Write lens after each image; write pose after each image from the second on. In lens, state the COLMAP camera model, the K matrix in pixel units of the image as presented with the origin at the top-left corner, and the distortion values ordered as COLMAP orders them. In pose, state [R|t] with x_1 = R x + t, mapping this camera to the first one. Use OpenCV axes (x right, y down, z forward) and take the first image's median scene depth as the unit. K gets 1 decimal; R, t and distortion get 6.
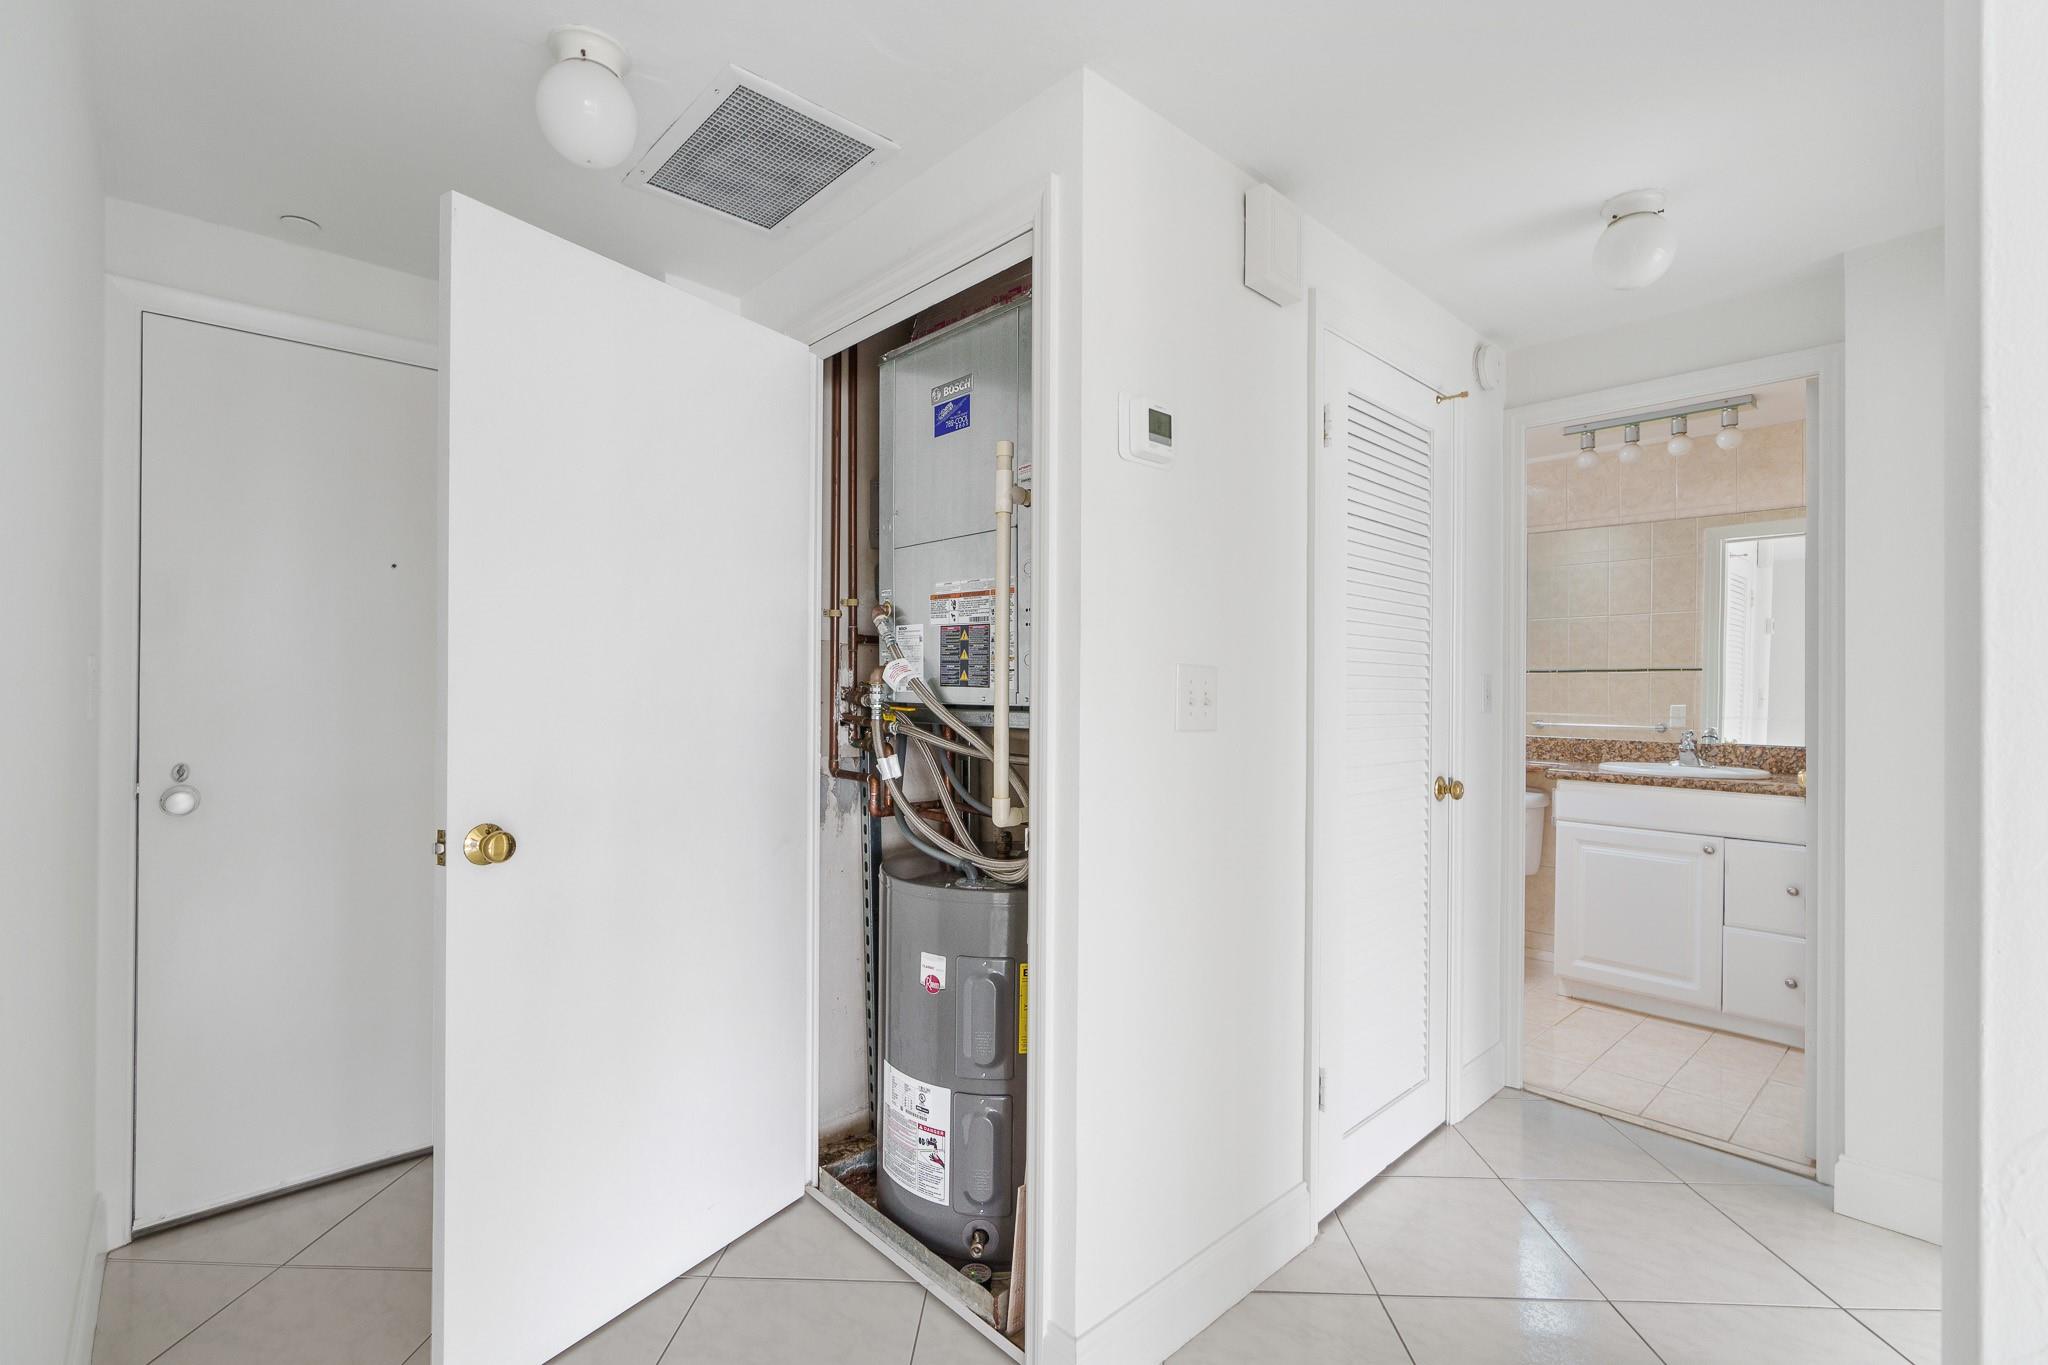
lens RADIAL K [[945.0, 0, 1016.3], [0, 945.0, 676.9], [0, 0, 1]] dist [-0.000783, -0.000801]
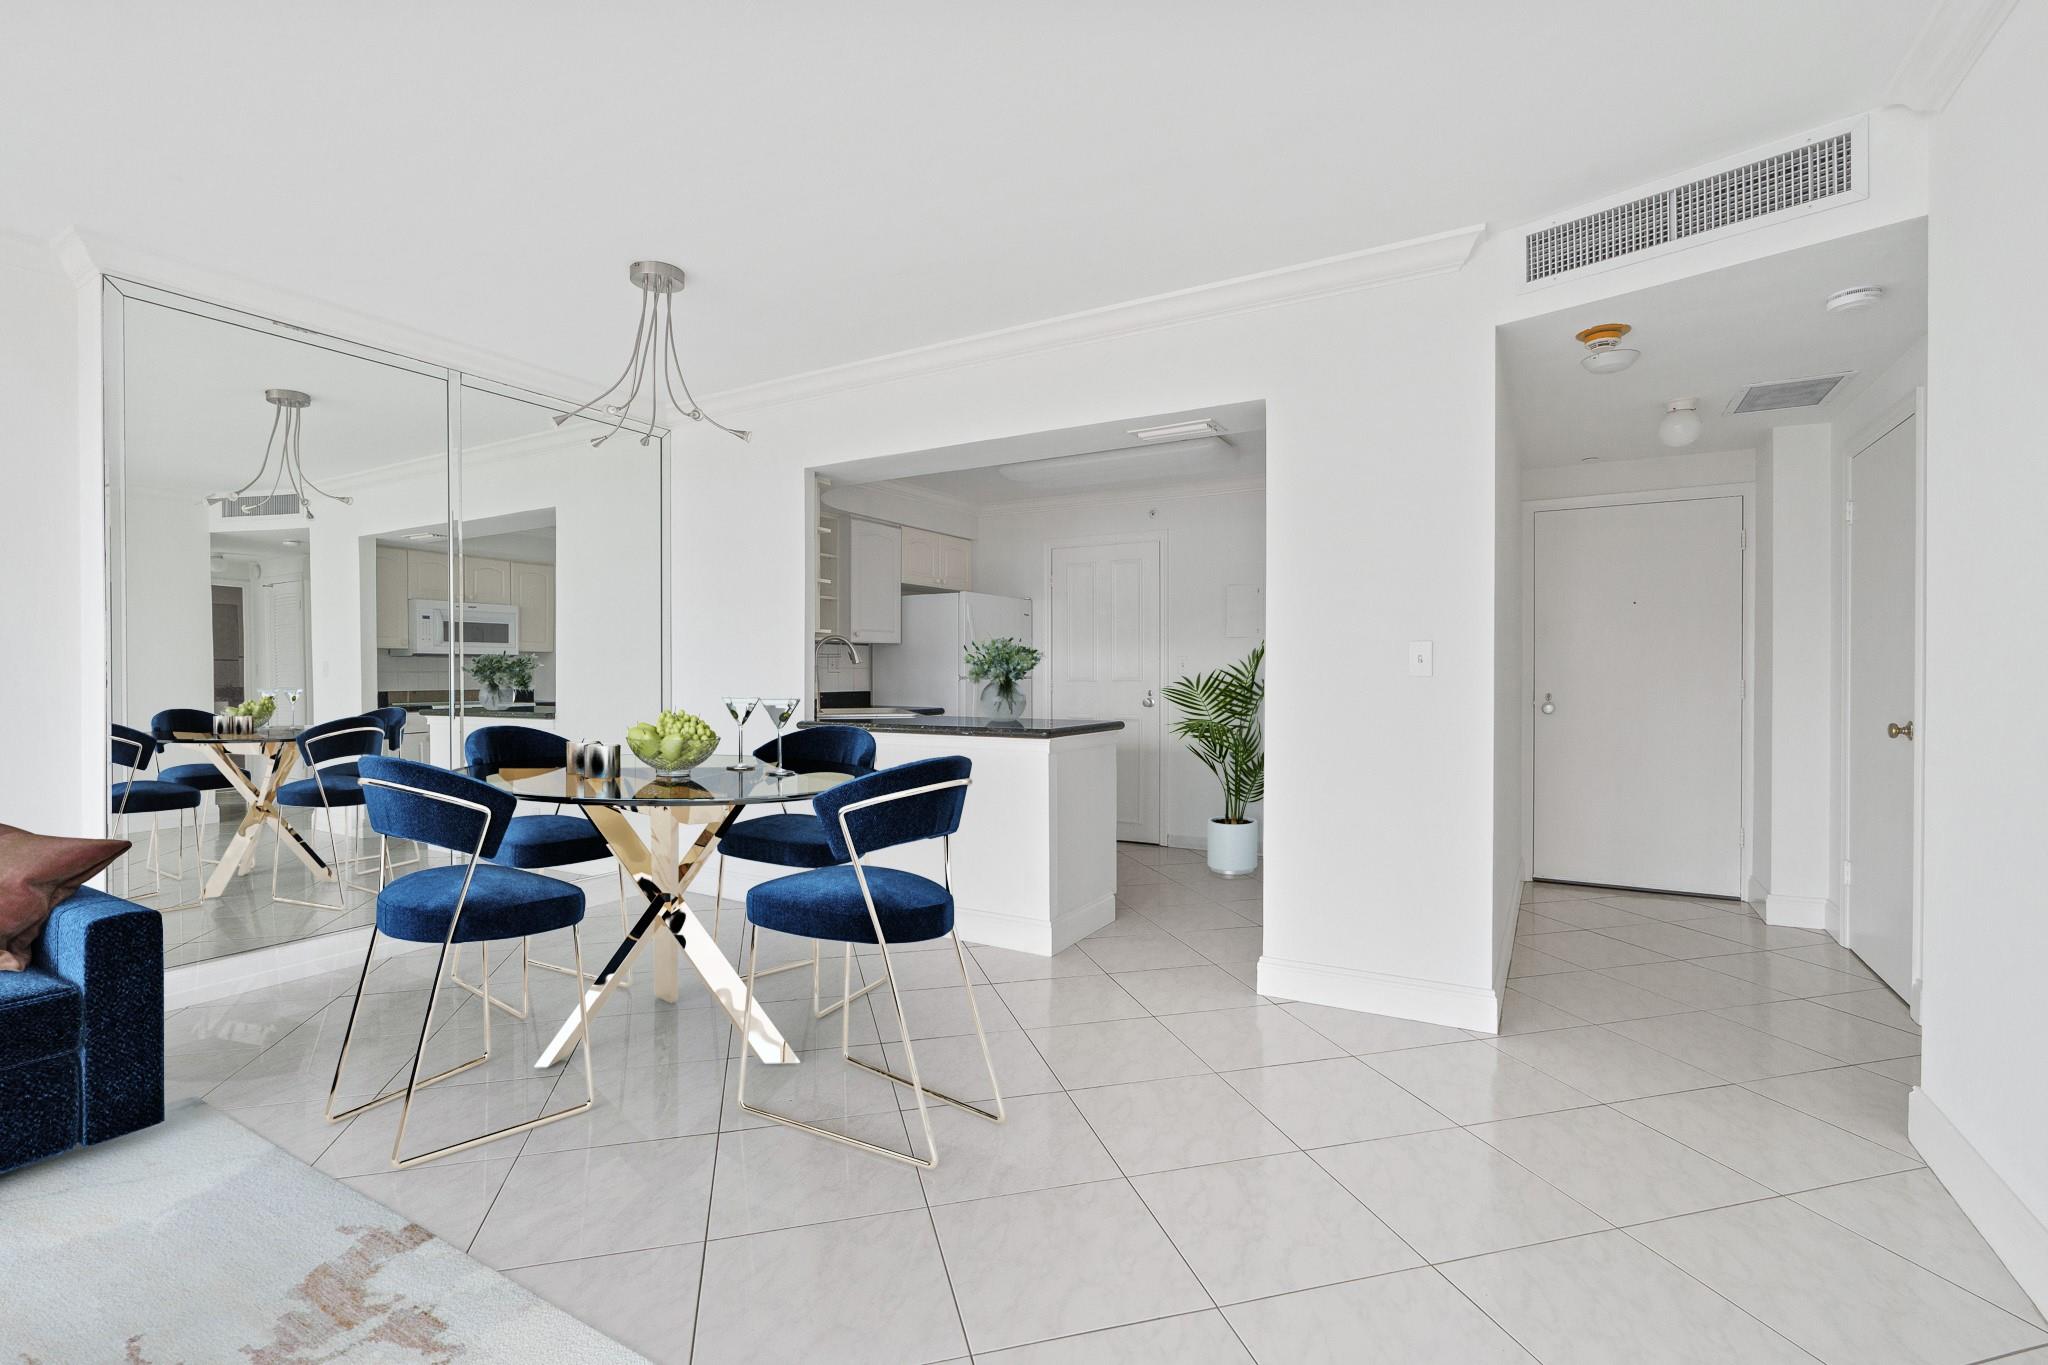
lens RADIAL K [[945.0, 0, 1016.3], [0, 945.0, 676.9], [0, 0, 1]] dist [-0.000783, -0.000801]
pose [[0.303011, 0.003842, -0.952979, 1.025747], [0.010334, 0.999920, 0.007317, 0.018689], [0.952931, -0.012065, 0.302947, -1.051321]]
